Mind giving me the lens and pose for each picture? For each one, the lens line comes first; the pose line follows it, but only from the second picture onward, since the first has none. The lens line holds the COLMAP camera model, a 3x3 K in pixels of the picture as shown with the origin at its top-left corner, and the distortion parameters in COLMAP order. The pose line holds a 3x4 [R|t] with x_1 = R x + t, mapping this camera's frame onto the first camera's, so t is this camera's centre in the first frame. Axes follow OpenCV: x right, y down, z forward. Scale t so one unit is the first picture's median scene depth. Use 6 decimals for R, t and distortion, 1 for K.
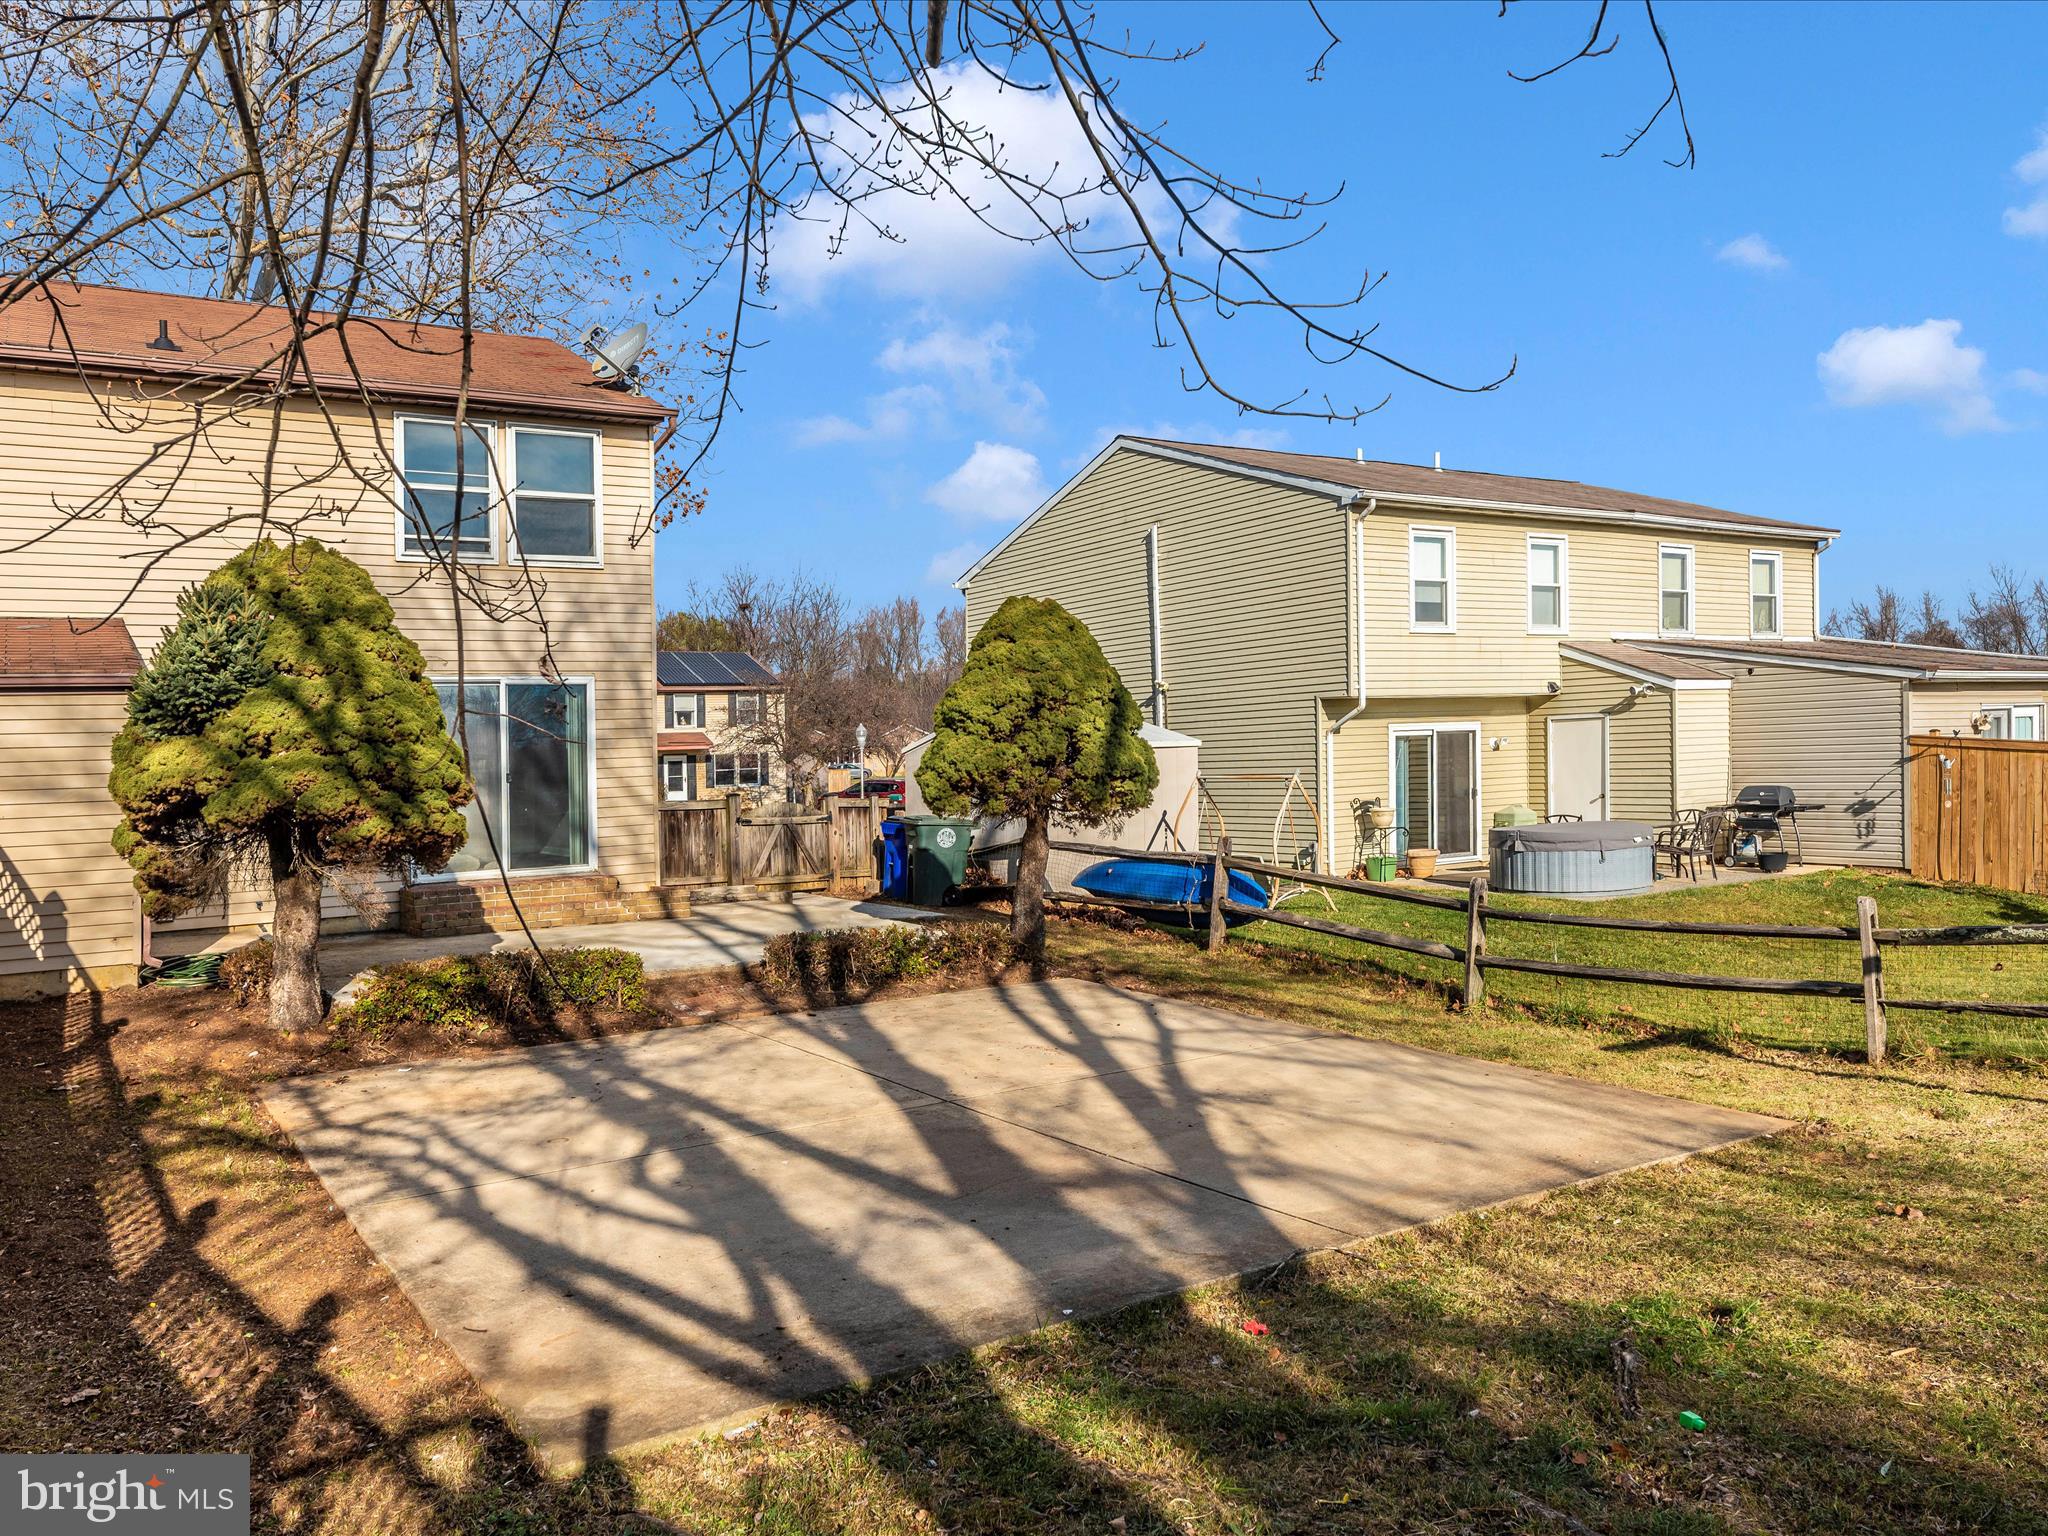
lens RADIAL K [[1451.6, 0, 1029.8], [0, 1451.6, 767.3], [0, 0, 1]] dist [0.001003, 0.000083]
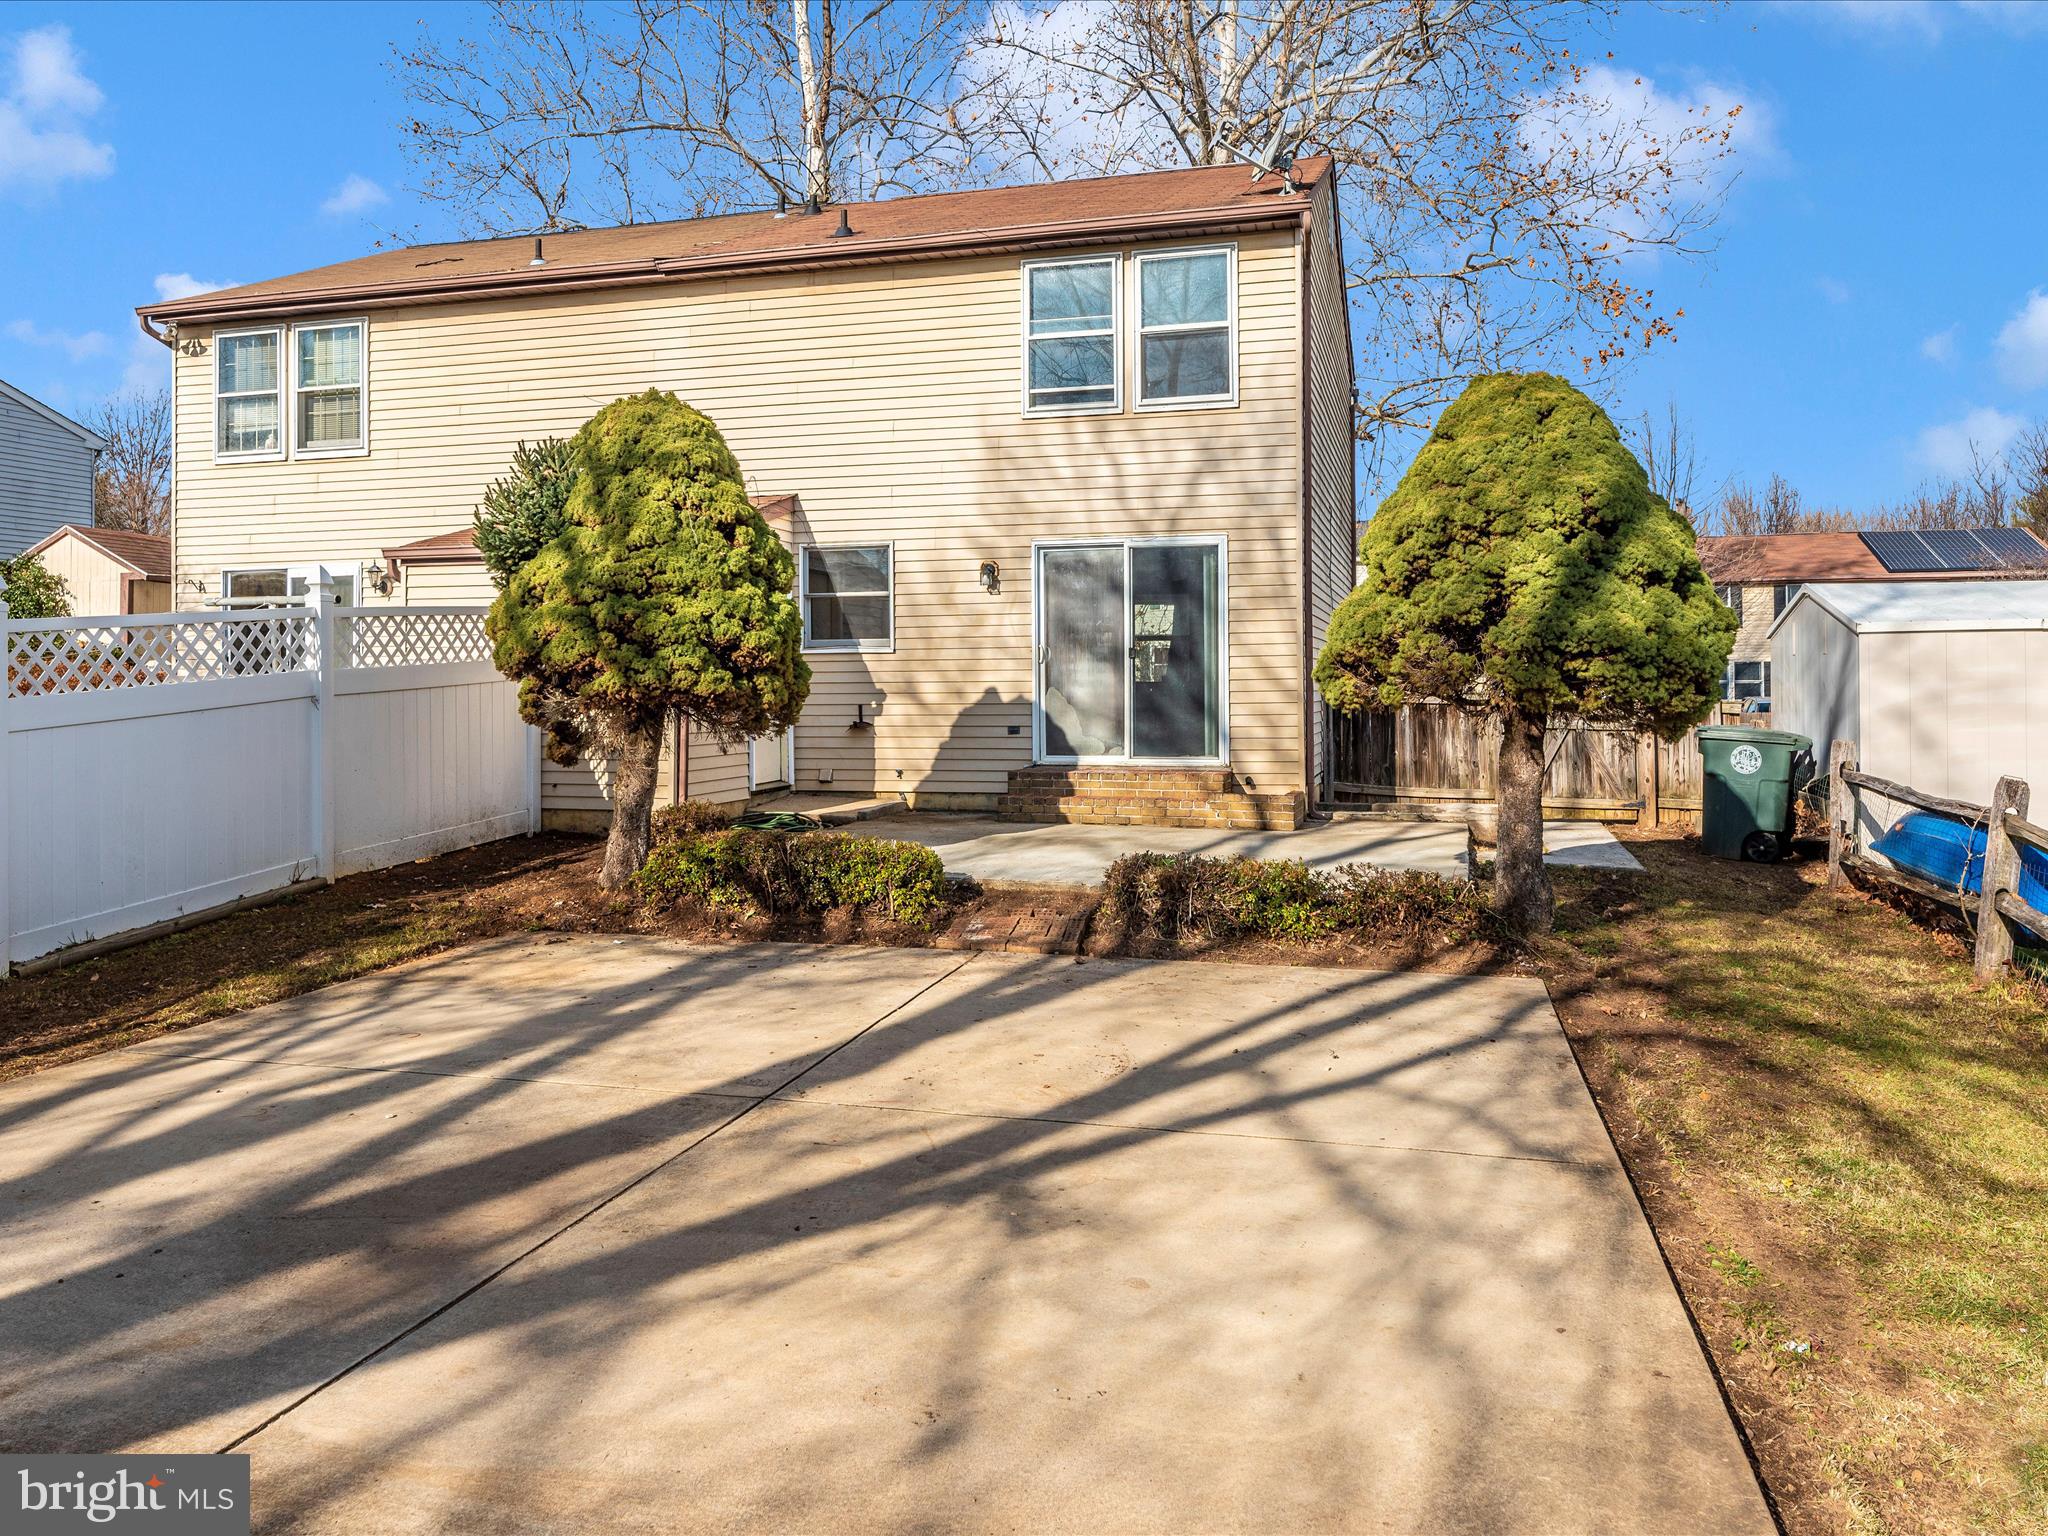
lens RADIAL K [[1552.4, 0, 991.3], [0, 1552.4, 643.4], [0, 0, 1]] dist [-0.005757, -0.001195]
pose [[0.674446, 0.012329, -0.738221, 0.293070], [-0.025453, 0.999655, -0.006559, 0.010243], [0.737886, 0.023213, 0.674527, 0.311242]]
